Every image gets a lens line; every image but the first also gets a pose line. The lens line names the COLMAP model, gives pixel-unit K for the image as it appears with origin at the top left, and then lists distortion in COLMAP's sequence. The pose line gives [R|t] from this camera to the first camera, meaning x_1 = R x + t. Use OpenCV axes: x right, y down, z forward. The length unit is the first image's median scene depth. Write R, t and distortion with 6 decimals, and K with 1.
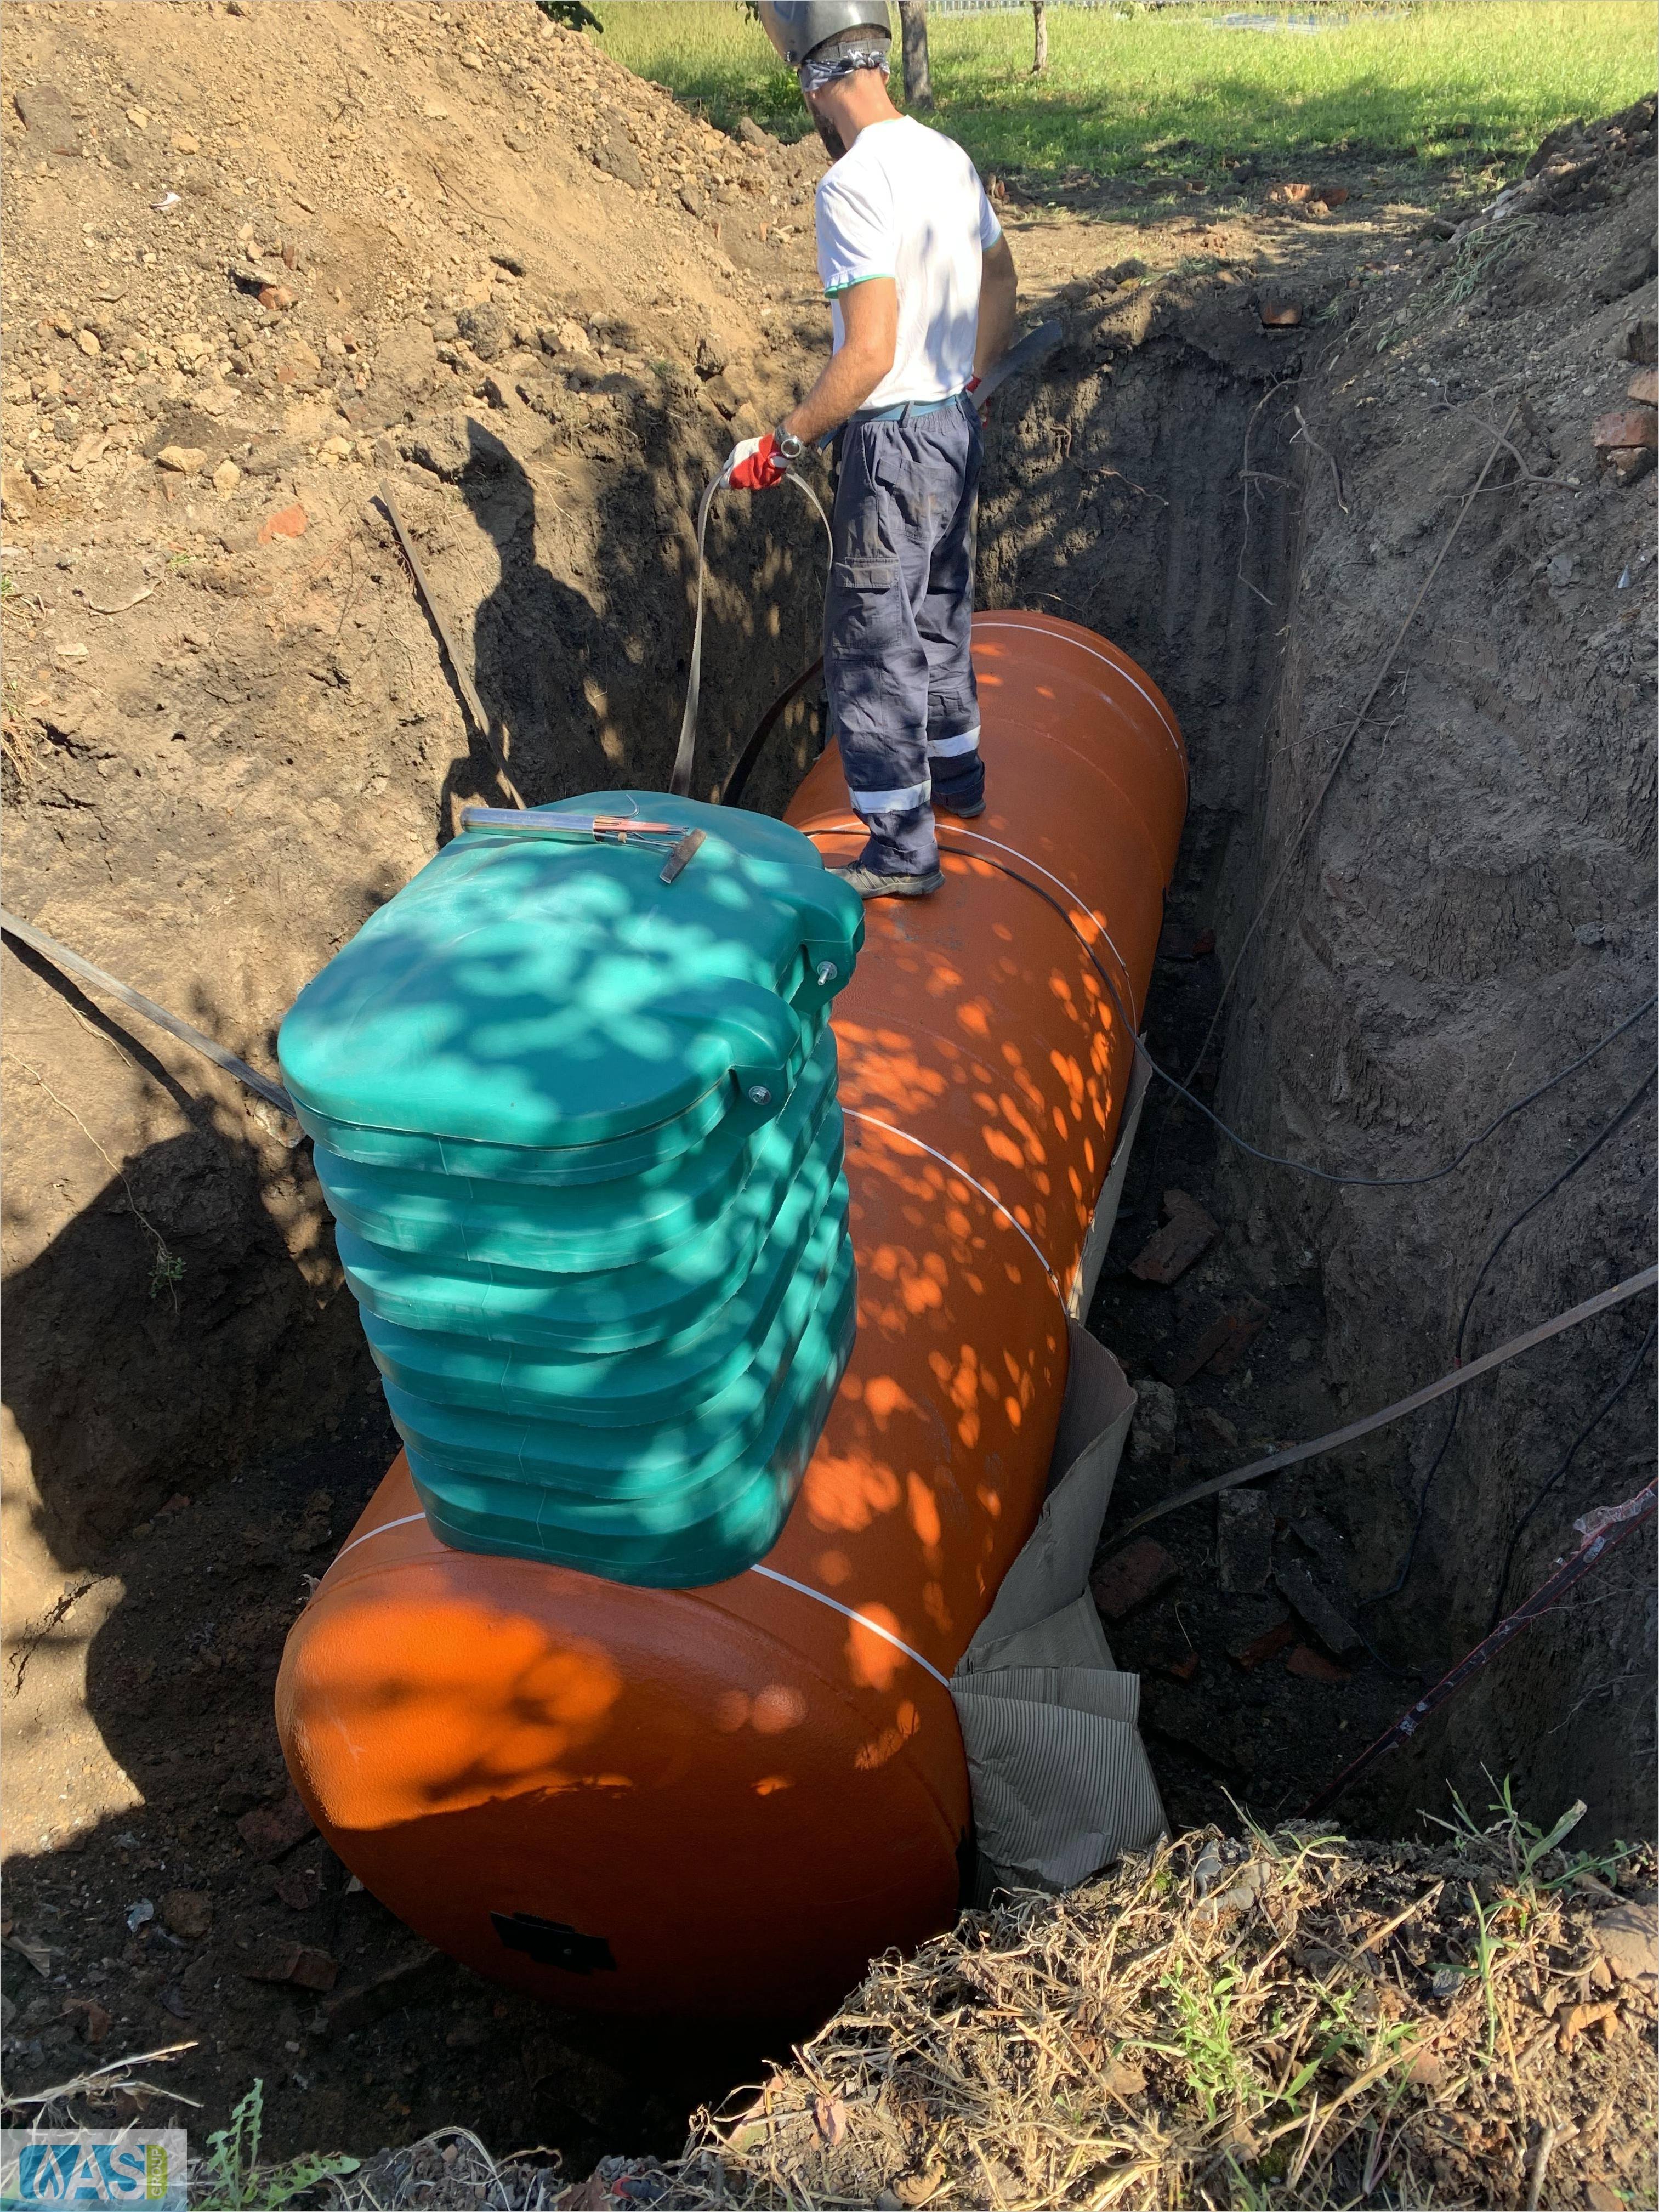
lens RADIAL K [[1684.4, 0, 831.3], [0, 1684.4, 1123.6], [0, 0, 1]] dist [-0.000146, 0.003543]
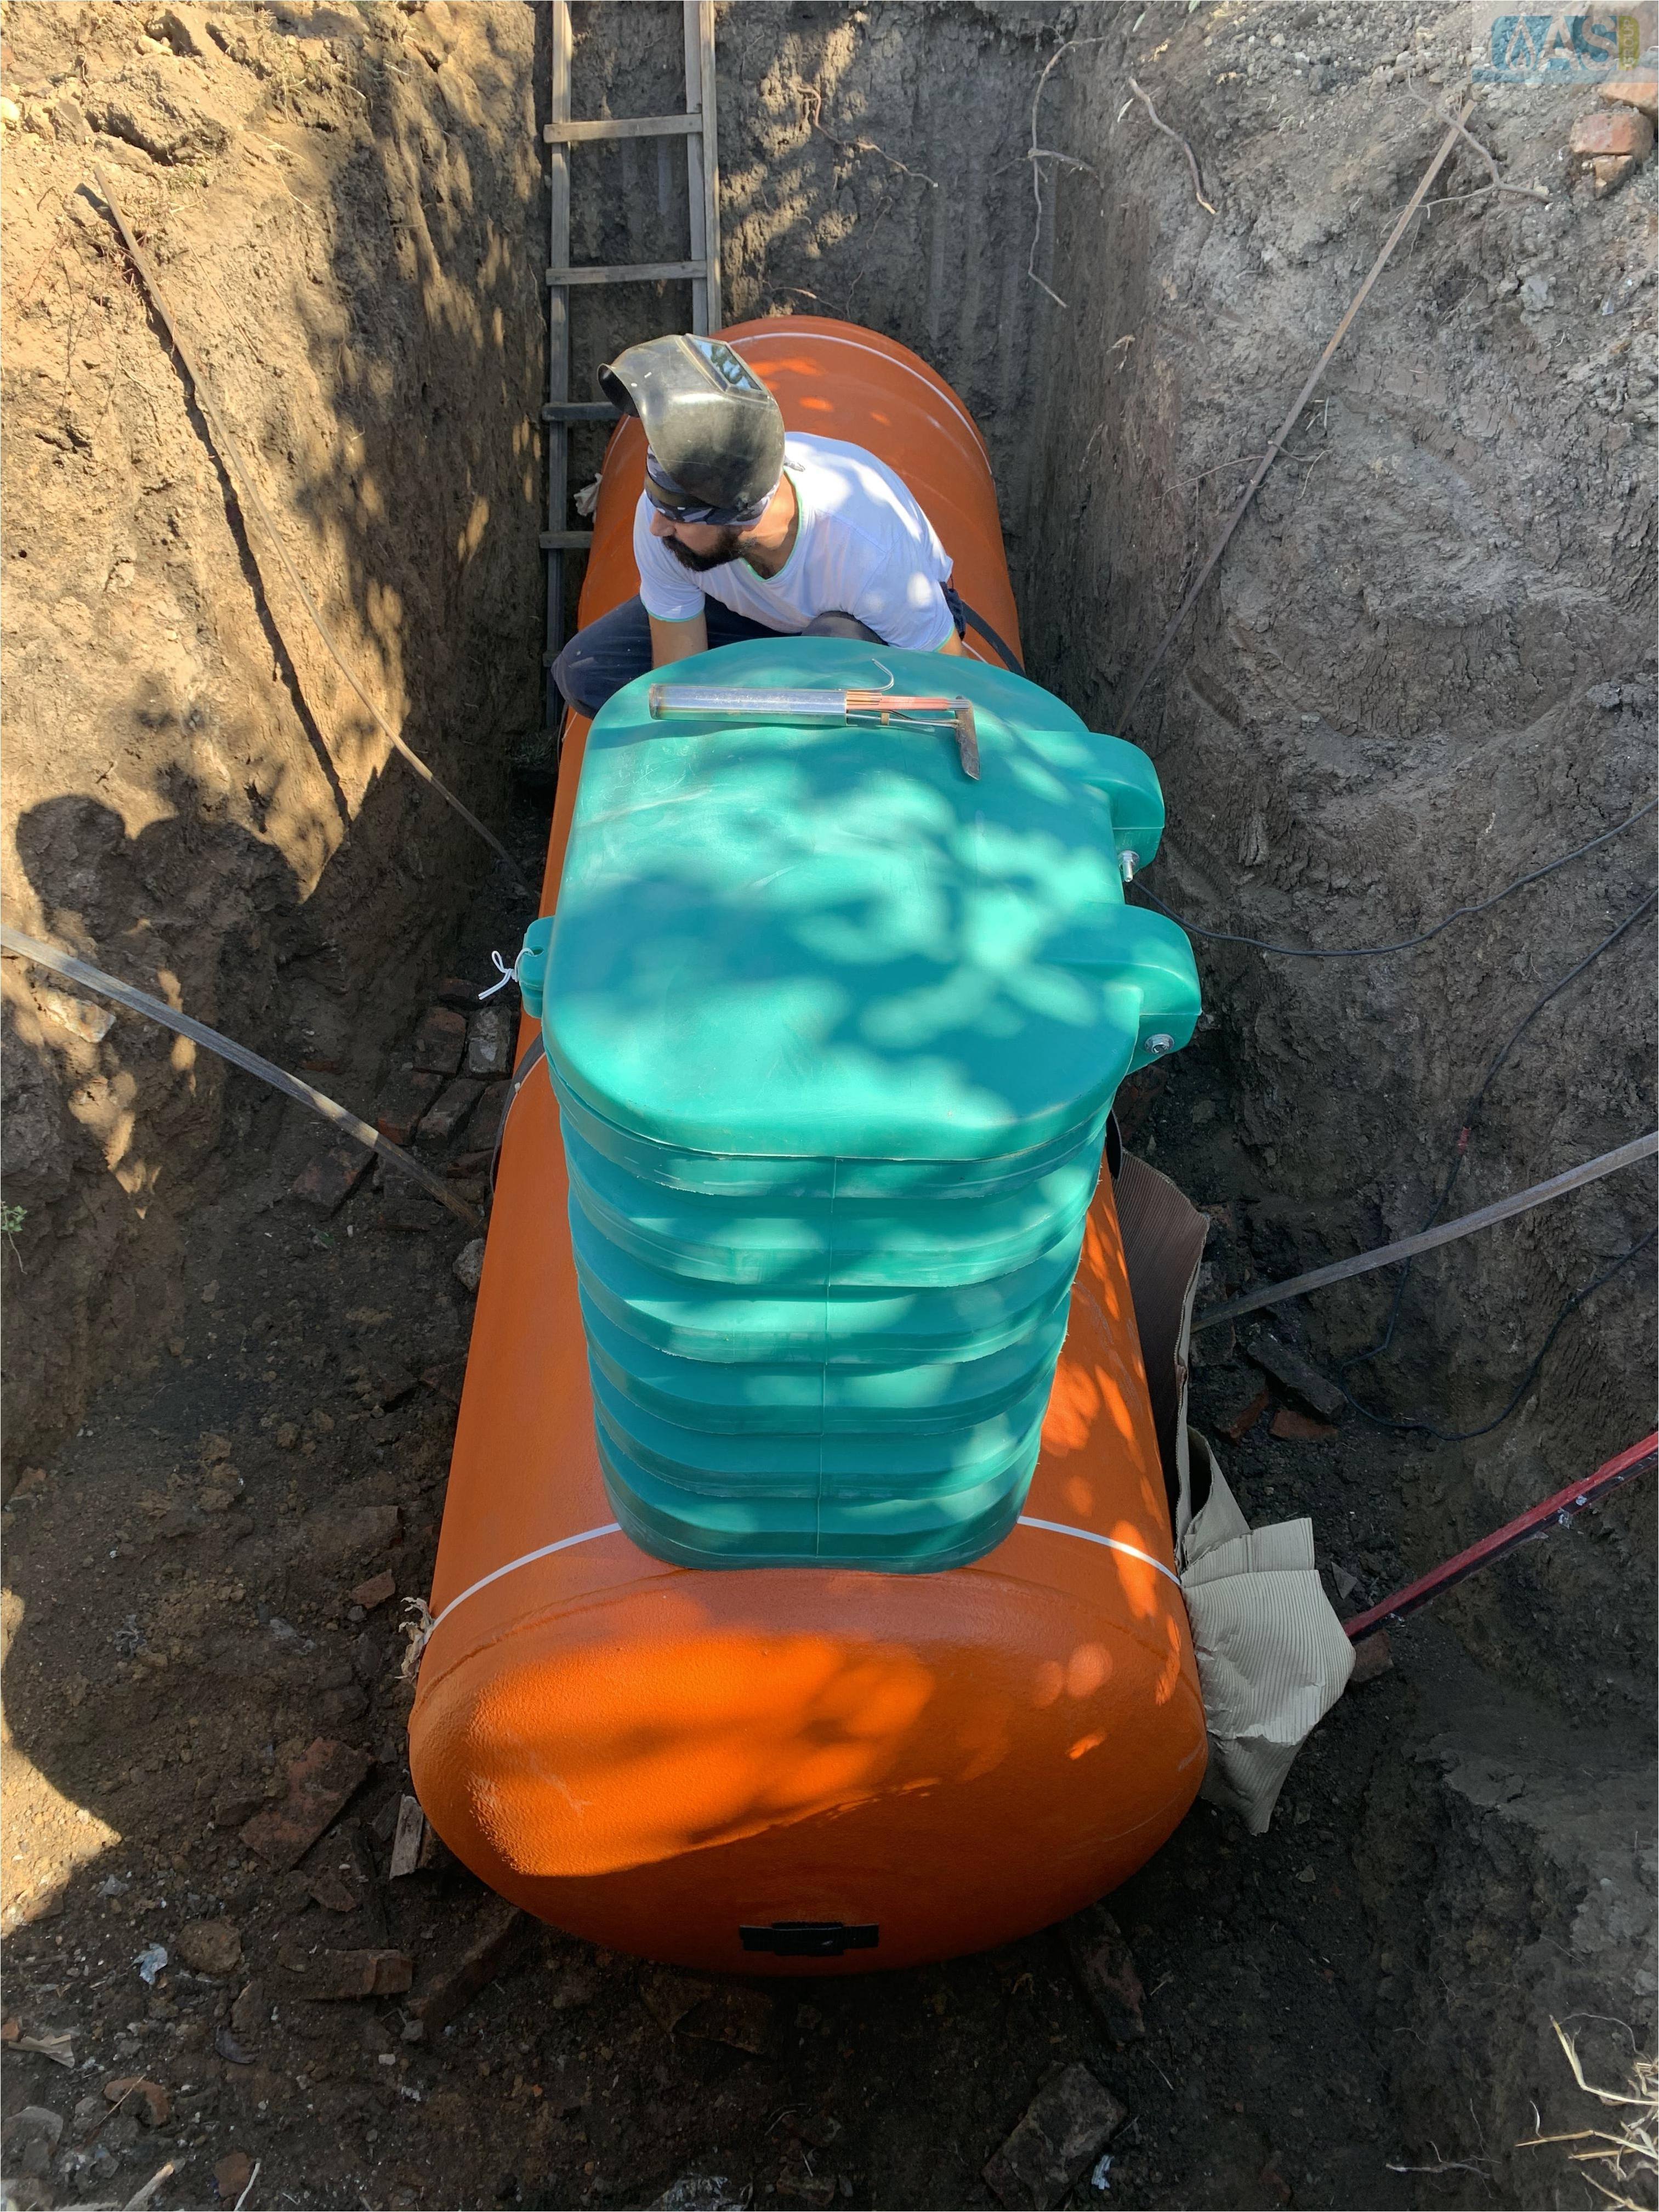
lens RADIAL K [[1682.4, 0, 829.5], [0, 1682.4, 1106.0], [0, 0, 1]] dist [-0.000192, 0.006367]
pose [[0.955400, -0.136350, 0.261954, -0.206047], [0.089937, 0.979235, 0.181685, -0.074158], [-0.281287, -0.150022, 0.947824, 0.124228]]
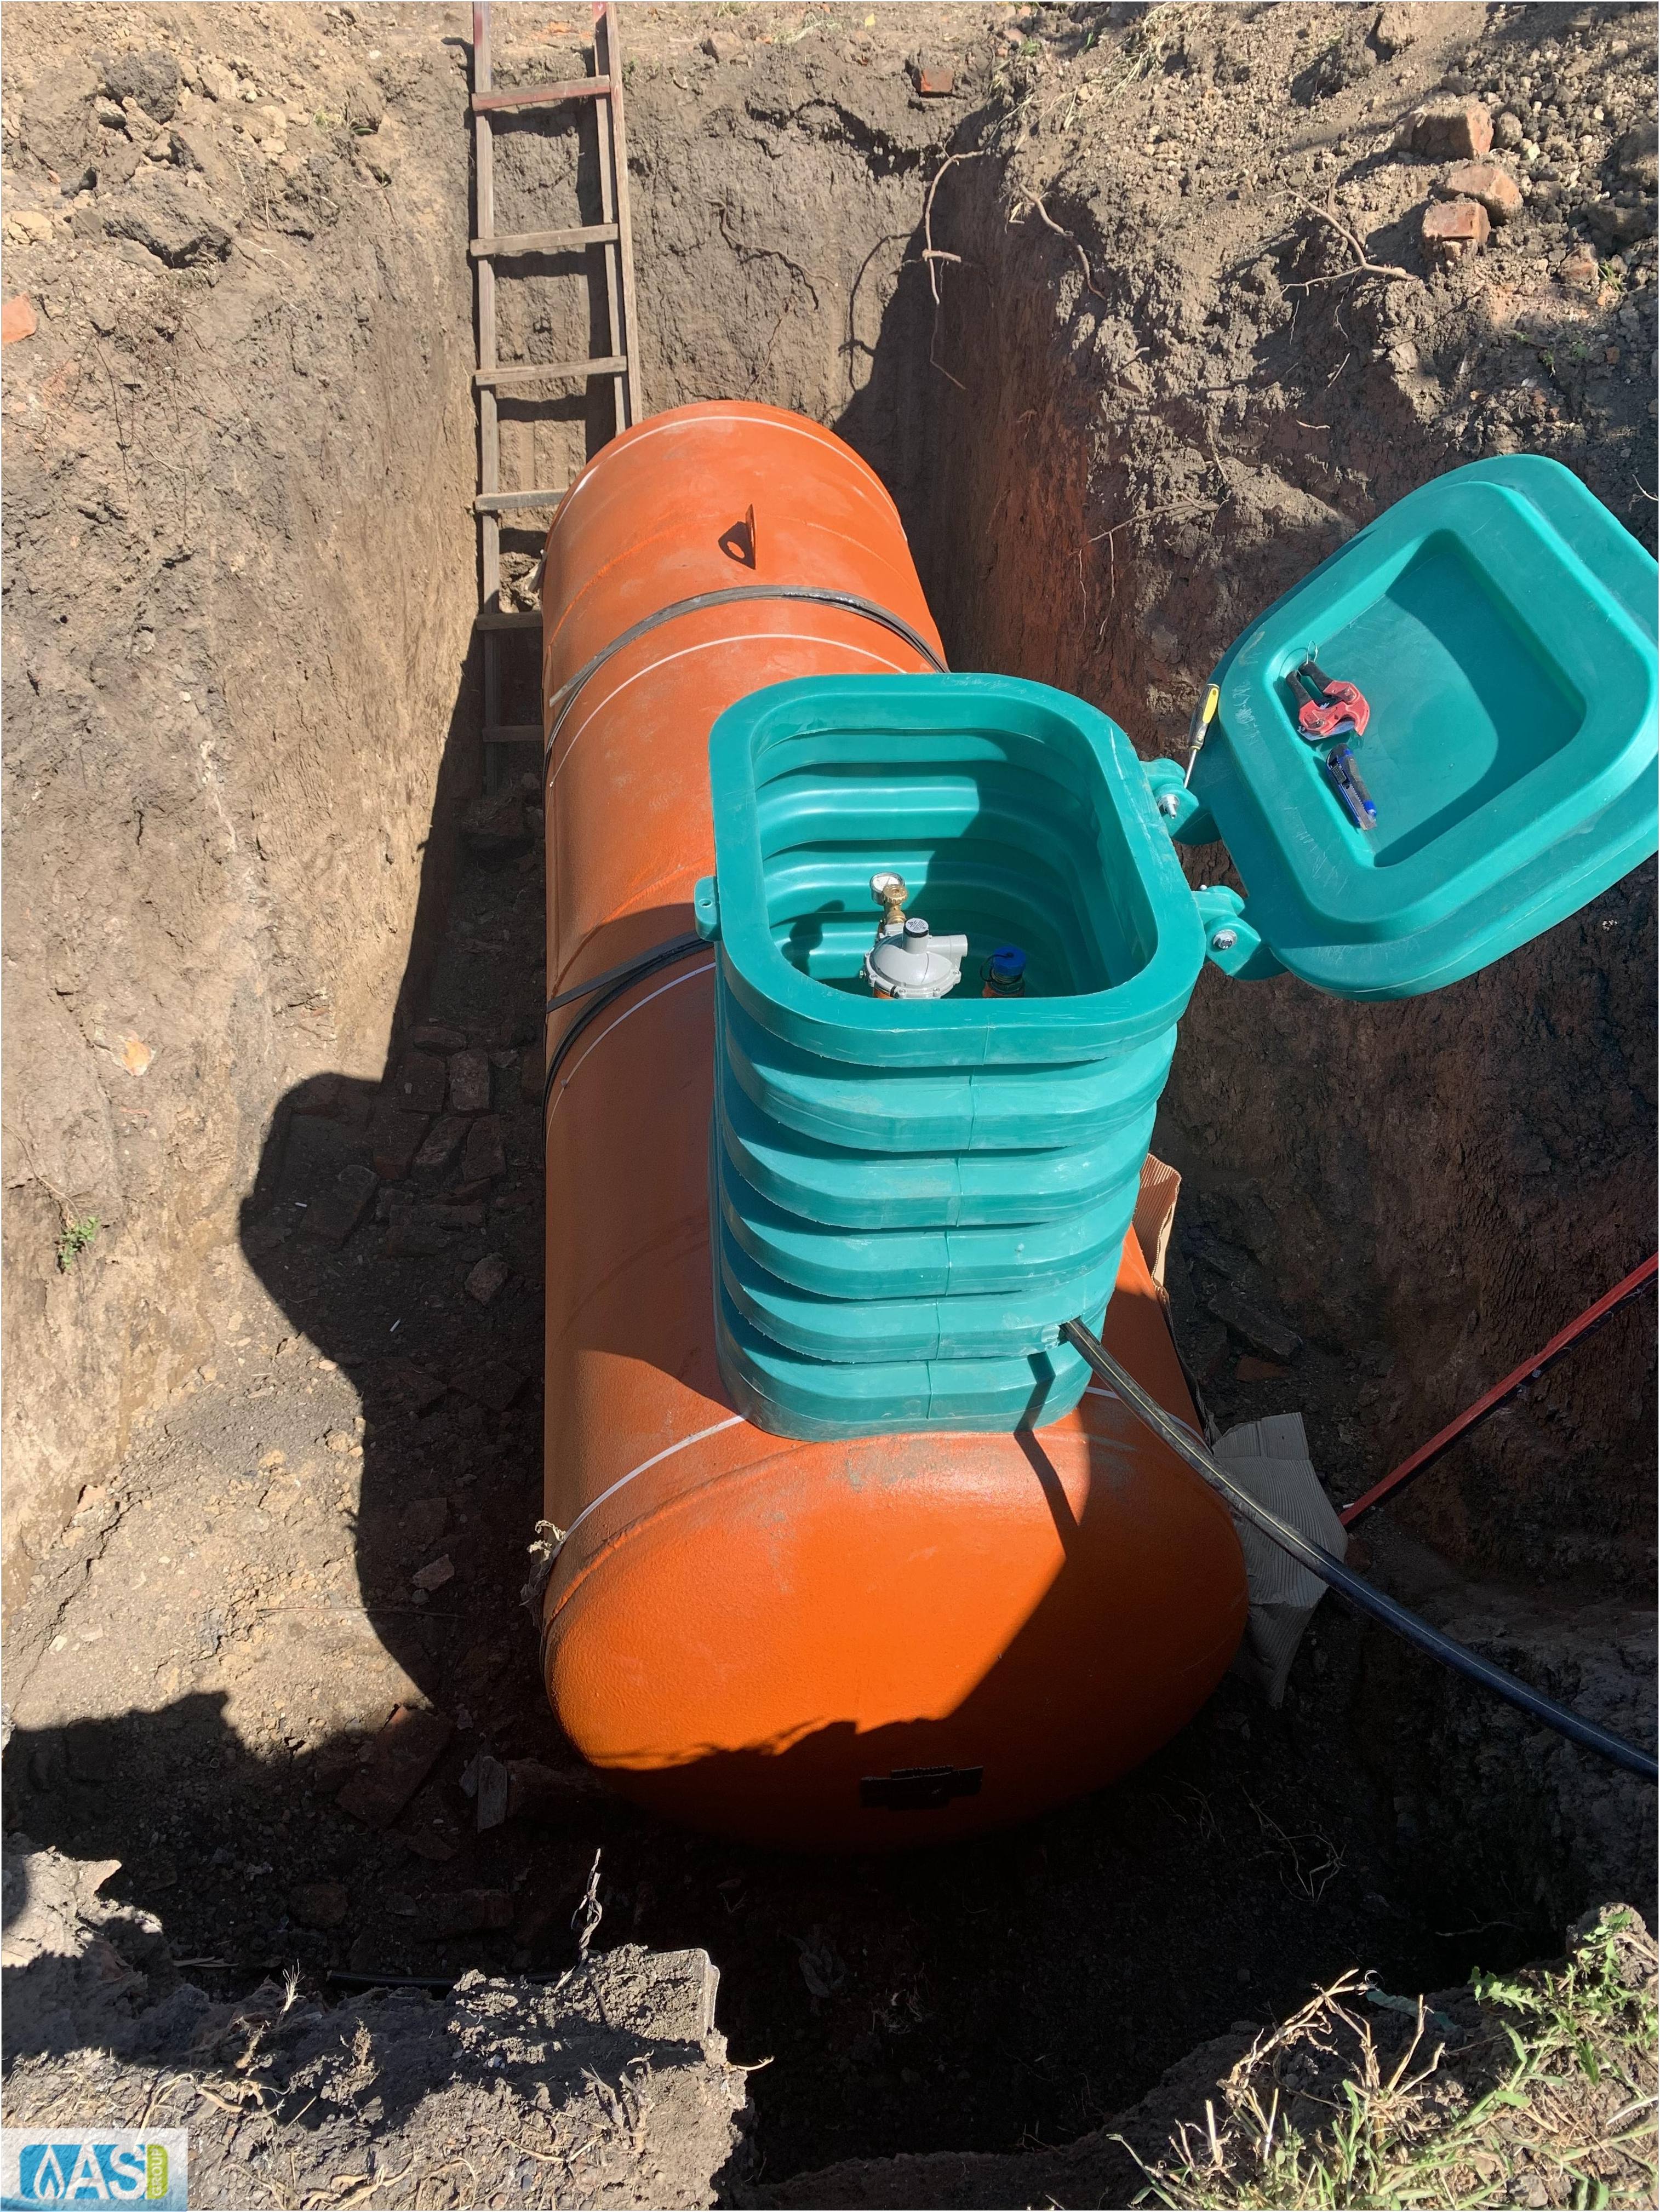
lens RADIAL K [[1684.6, 0, 831.8], [0, 1684.6, 1123.6], [0, 0, 1]] dist [-0.000146, 0.003543]
pose [[0.919059, -0.178568, 0.351347, -0.312204], [0.135480, 0.980285, 0.143829, -0.038954], [-0.370103, -0.084587, 0.925132, 0.066659]]
